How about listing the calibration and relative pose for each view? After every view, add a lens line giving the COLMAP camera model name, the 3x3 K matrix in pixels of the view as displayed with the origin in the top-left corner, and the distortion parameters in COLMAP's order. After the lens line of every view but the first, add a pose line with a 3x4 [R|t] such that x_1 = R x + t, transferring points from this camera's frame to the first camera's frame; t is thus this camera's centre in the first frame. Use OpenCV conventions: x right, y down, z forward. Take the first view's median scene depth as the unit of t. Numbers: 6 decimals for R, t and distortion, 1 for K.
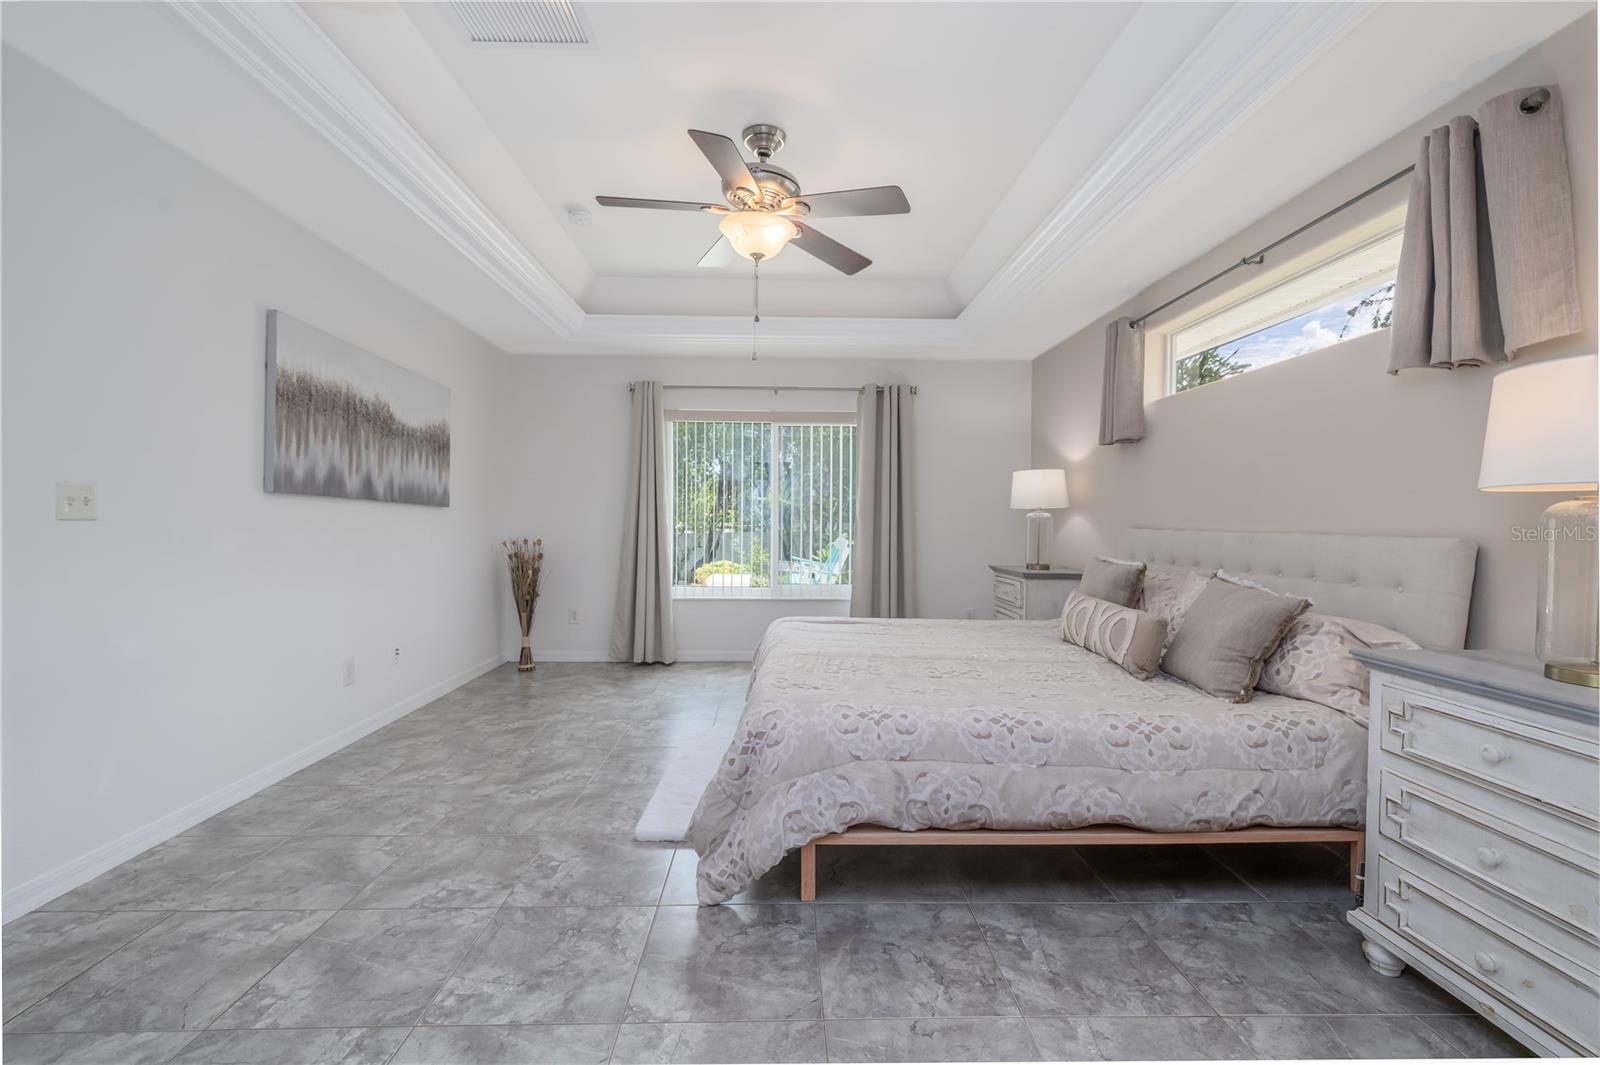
lens RADIAL K [[683.0, 0, 797.2], [0, 683.0, 531.5], [0, 0, 1]] dist [0.000554, 0.002369]
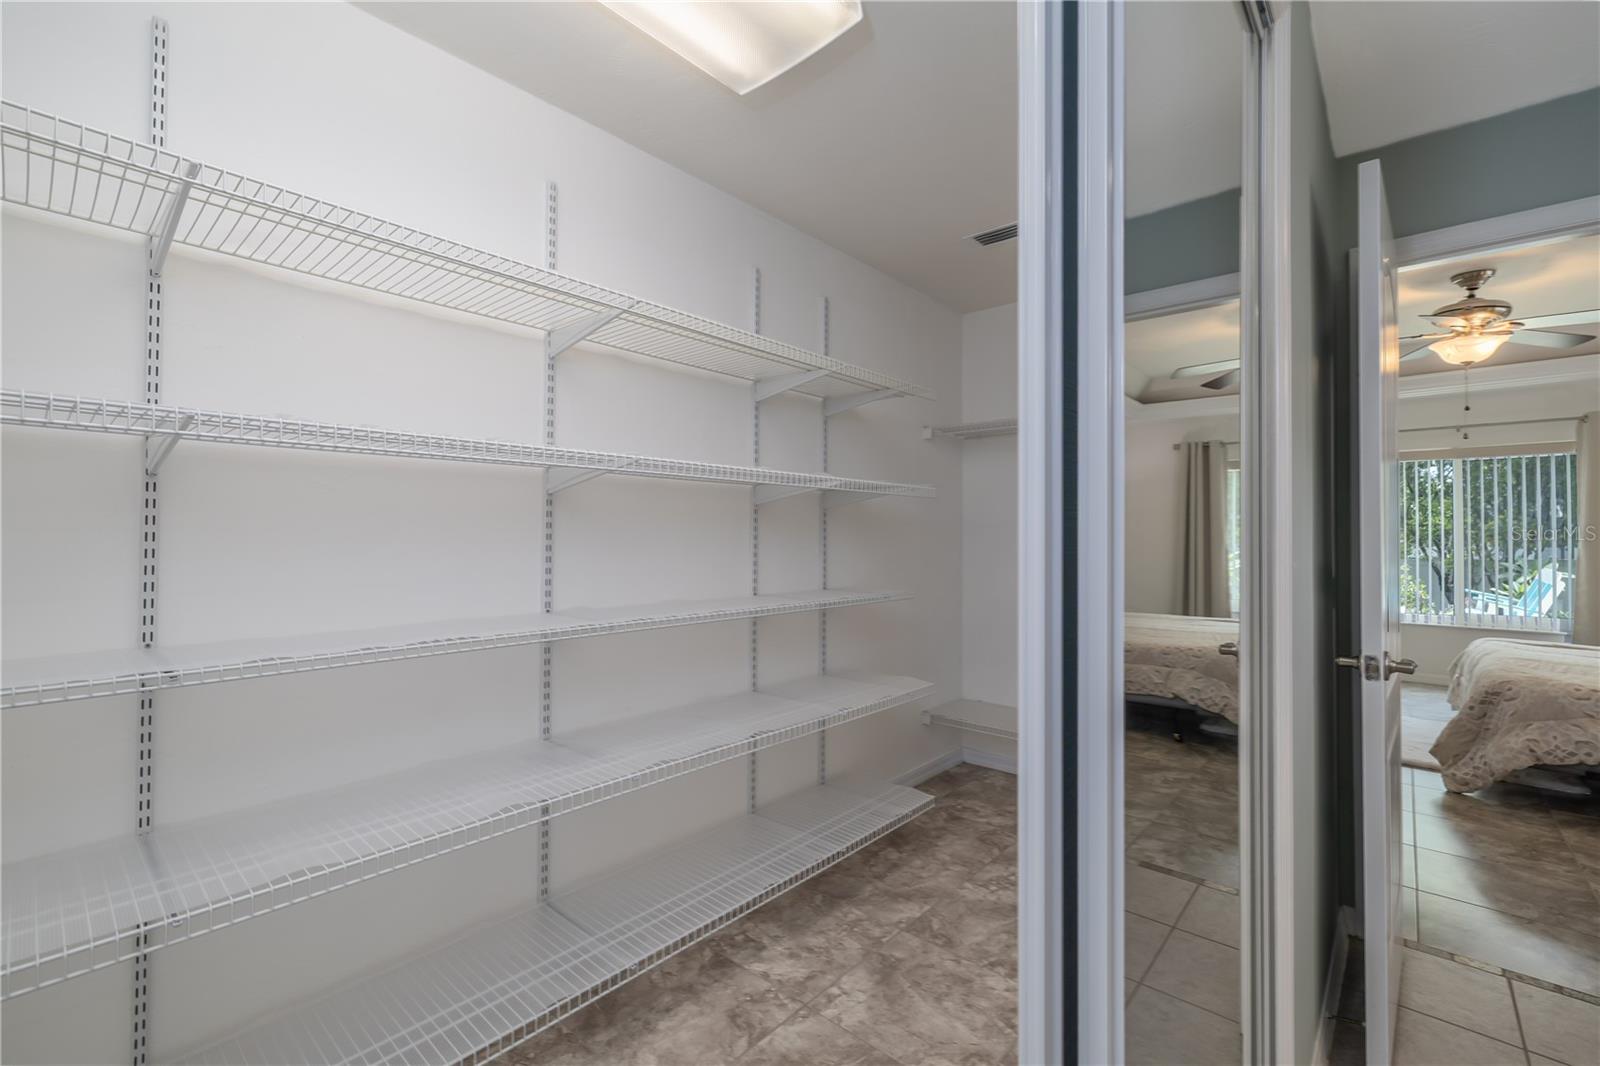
lens RADIAL K [[683.0, 0, 802.5], [0, 683.0, 533.5], [0, 0, 1]] dist [0.000554, 0.002369]
pose [[0.728624, -0.014090, -0.684769, -0.144712], [-0.007177, 0.999576, -0.028204, -0.022363], [0.684876, 0.025465, 0.728215, -1.393068]]
